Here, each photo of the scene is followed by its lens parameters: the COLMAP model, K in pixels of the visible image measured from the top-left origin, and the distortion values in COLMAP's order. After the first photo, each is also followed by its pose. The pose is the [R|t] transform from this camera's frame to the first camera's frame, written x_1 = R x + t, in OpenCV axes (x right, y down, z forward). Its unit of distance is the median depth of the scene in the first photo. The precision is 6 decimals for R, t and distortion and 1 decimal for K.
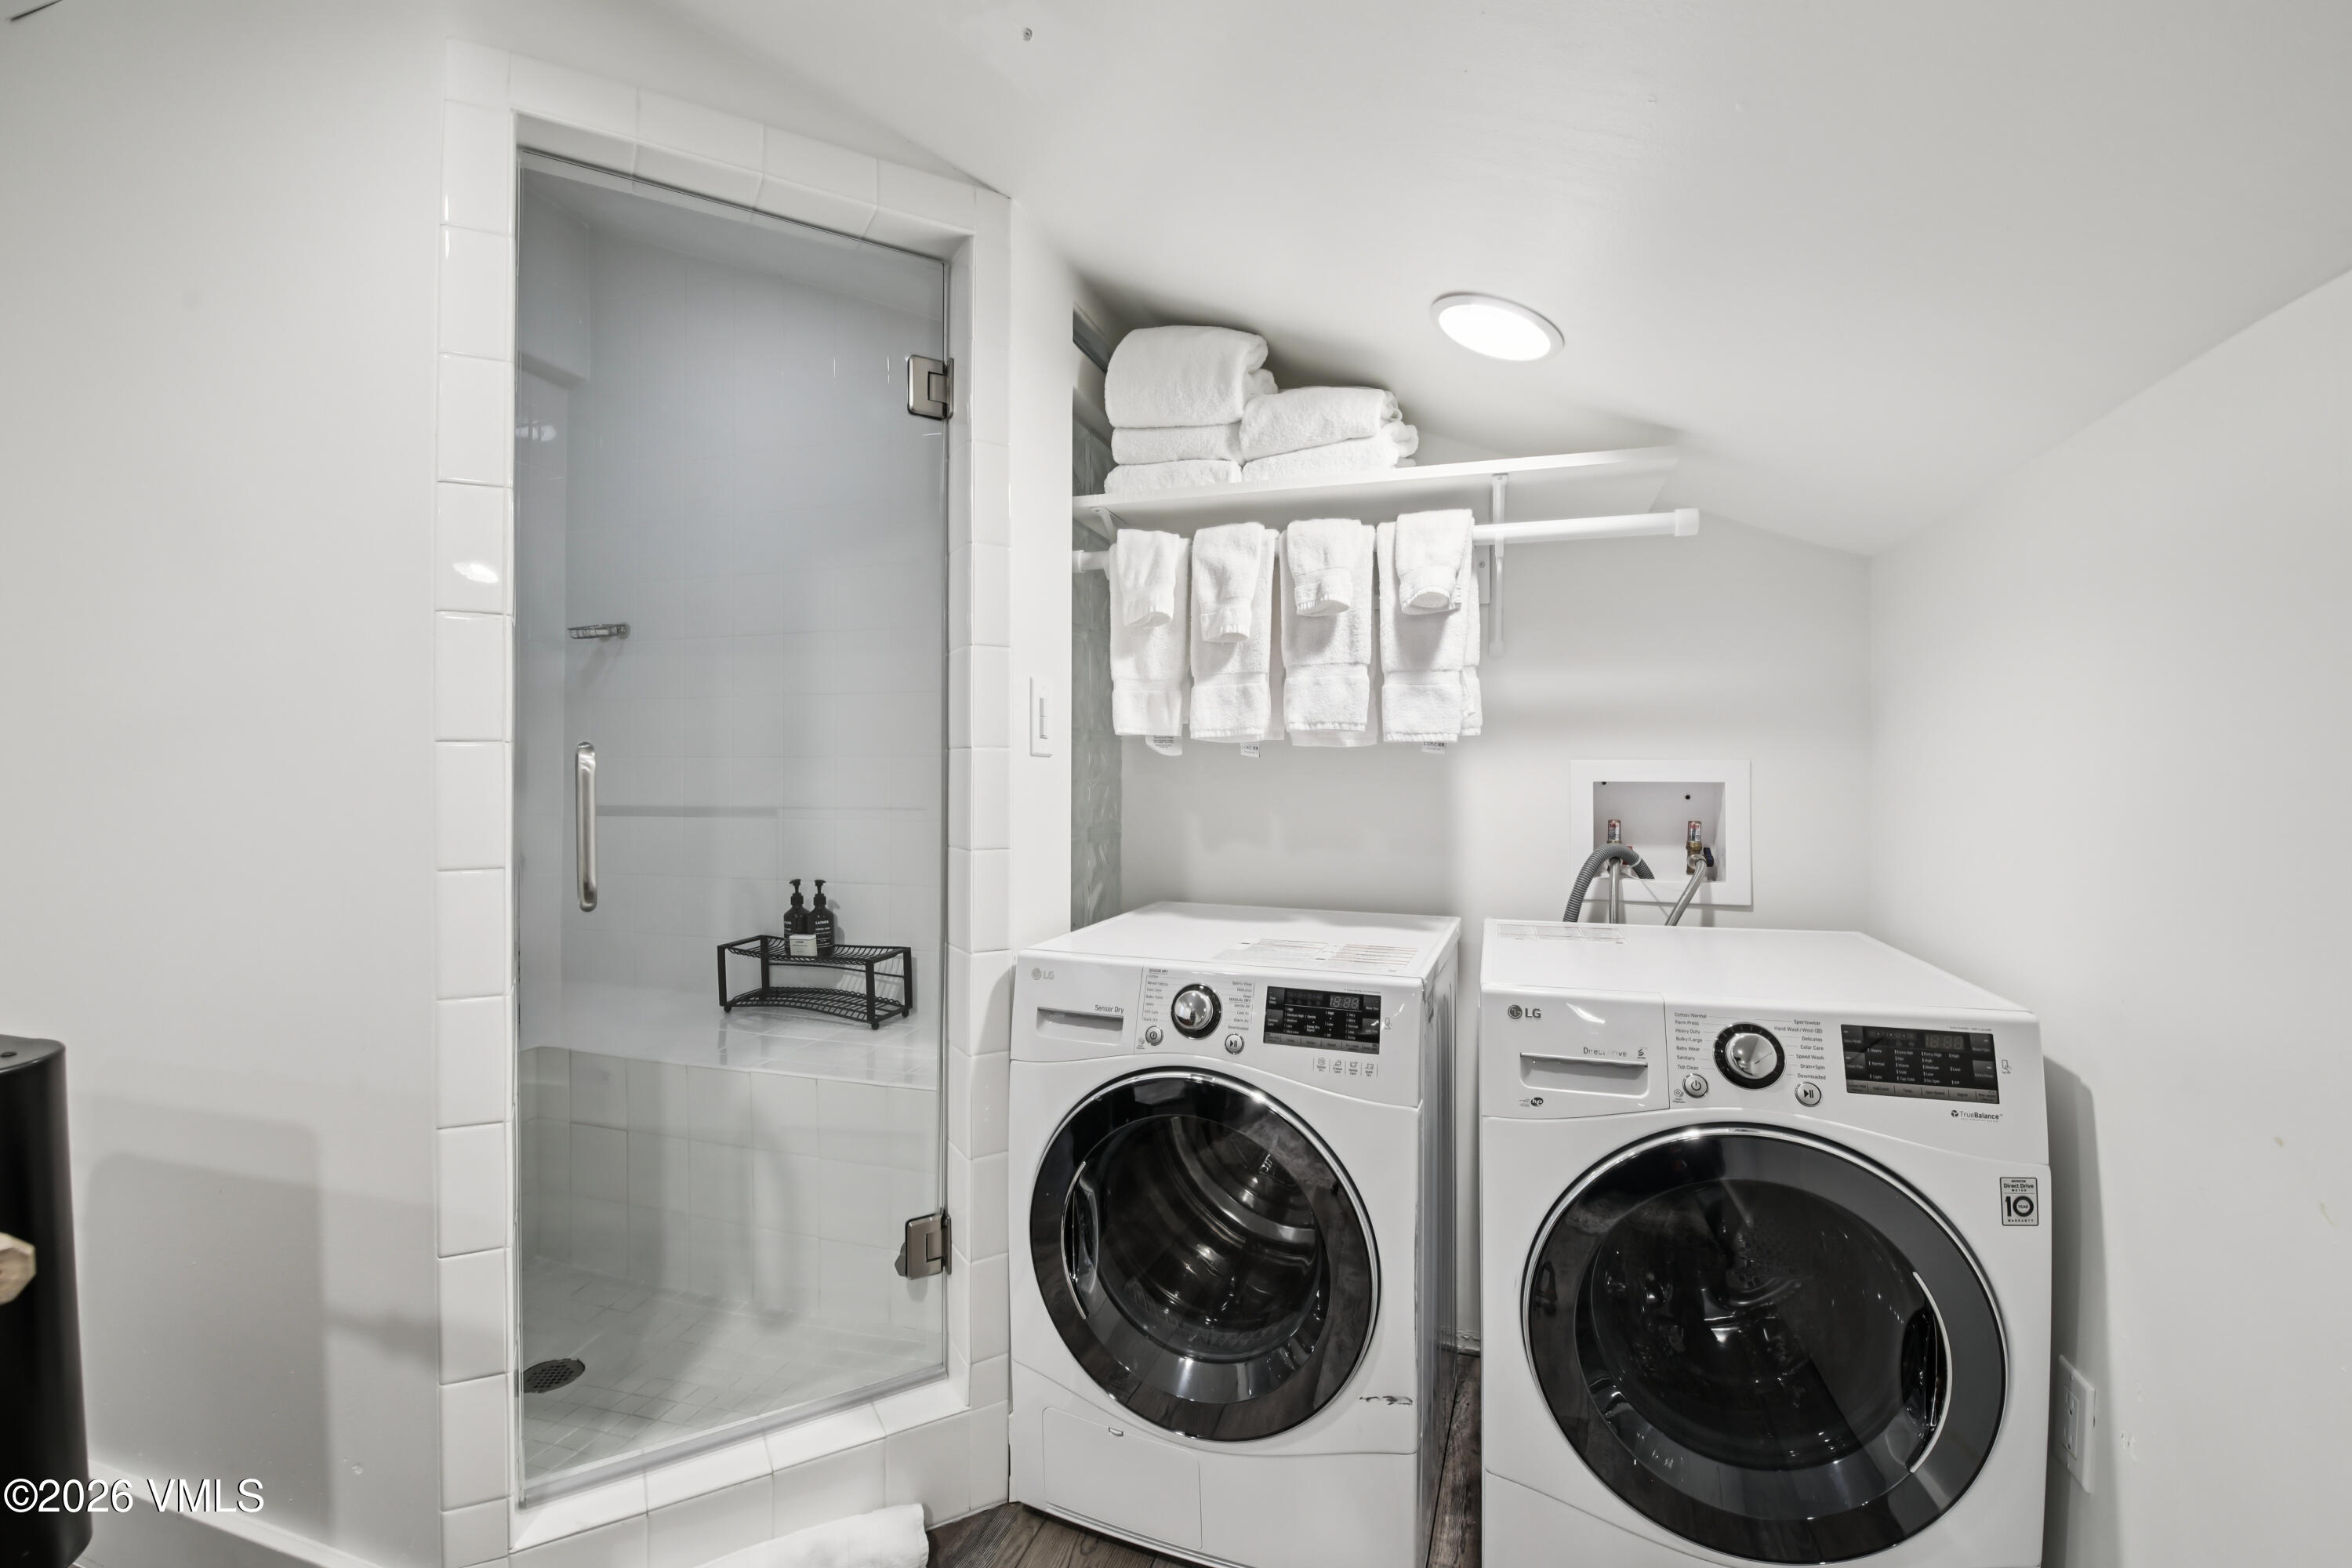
lens RADIAL K [[1029.4, 0, 1163.3], [0, 1029.4, 779.1], [0, 0, 1]] dist [-0.007965, -0.004694]
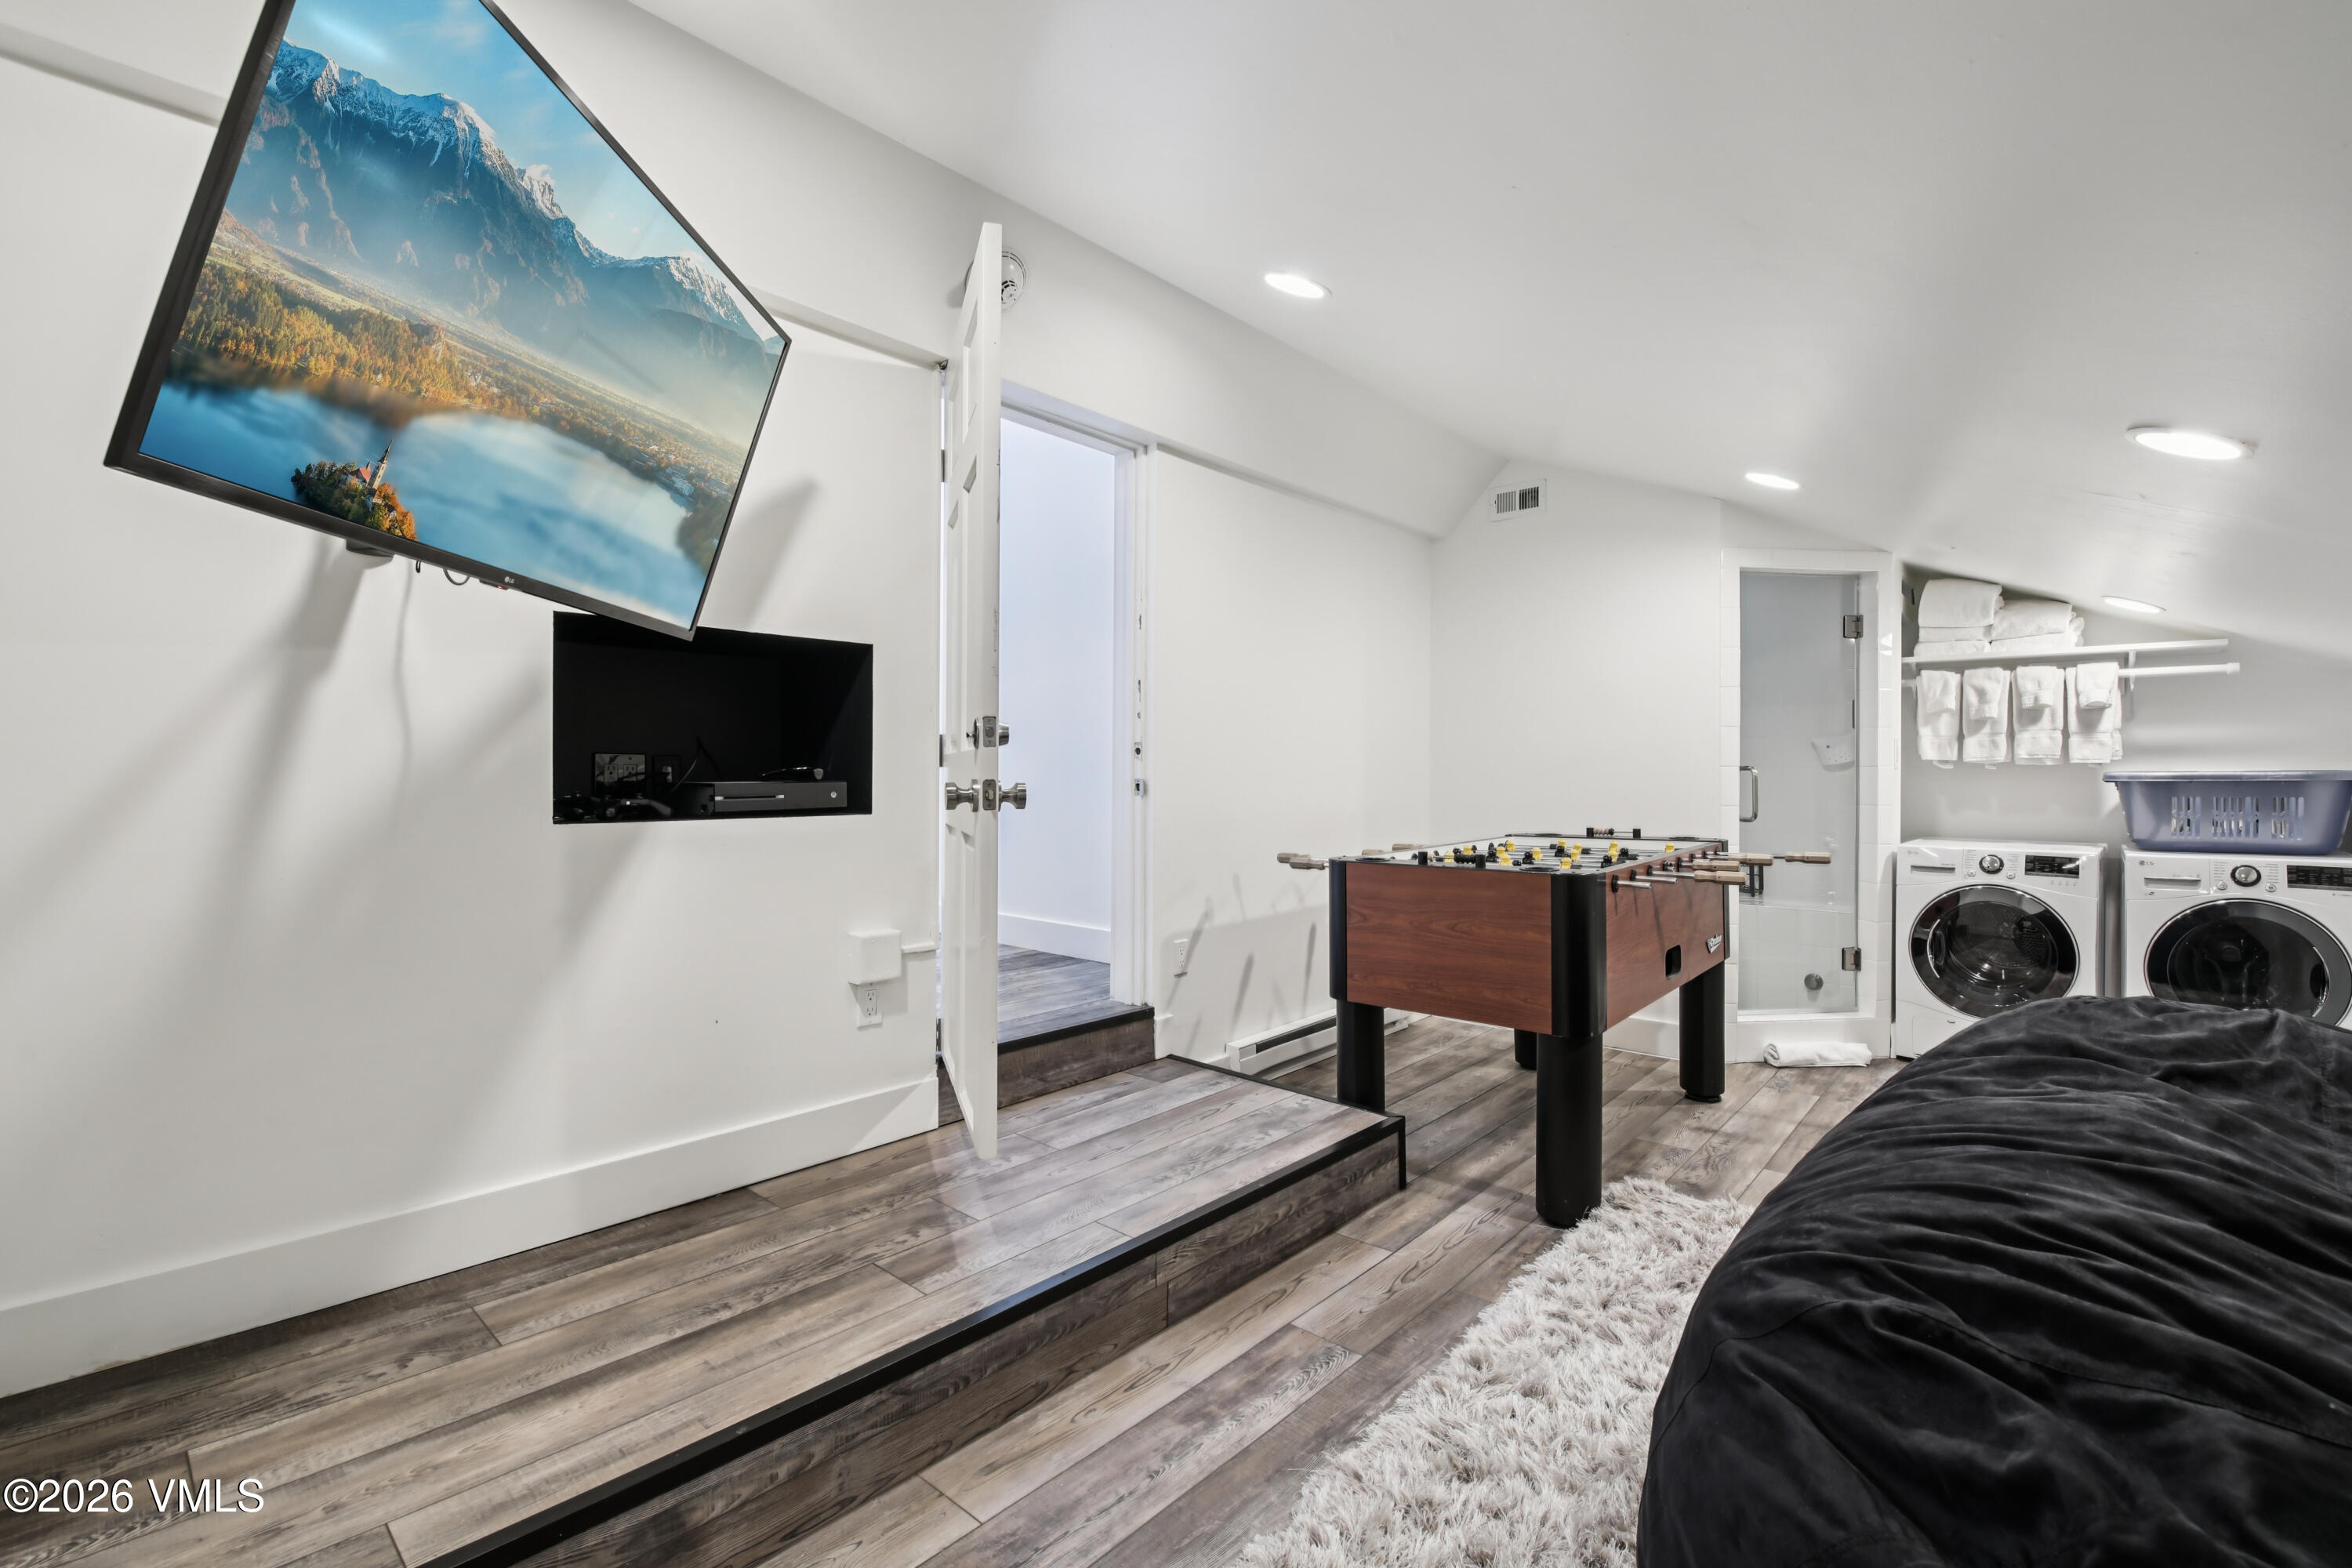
lens RADIAL K [[1029.4, 0, 1189.4], [0, 1029.4, 772.3], [0, 0, 1]] dist [-0.007965, -0.004694]
pose [[0.911256, 0.002090, -0.411835, -0.630052], [-0.010037, 0.999803, -0.017136, 0.042066], [0.411718, 0.019749, 0.911097, -1.861375]]
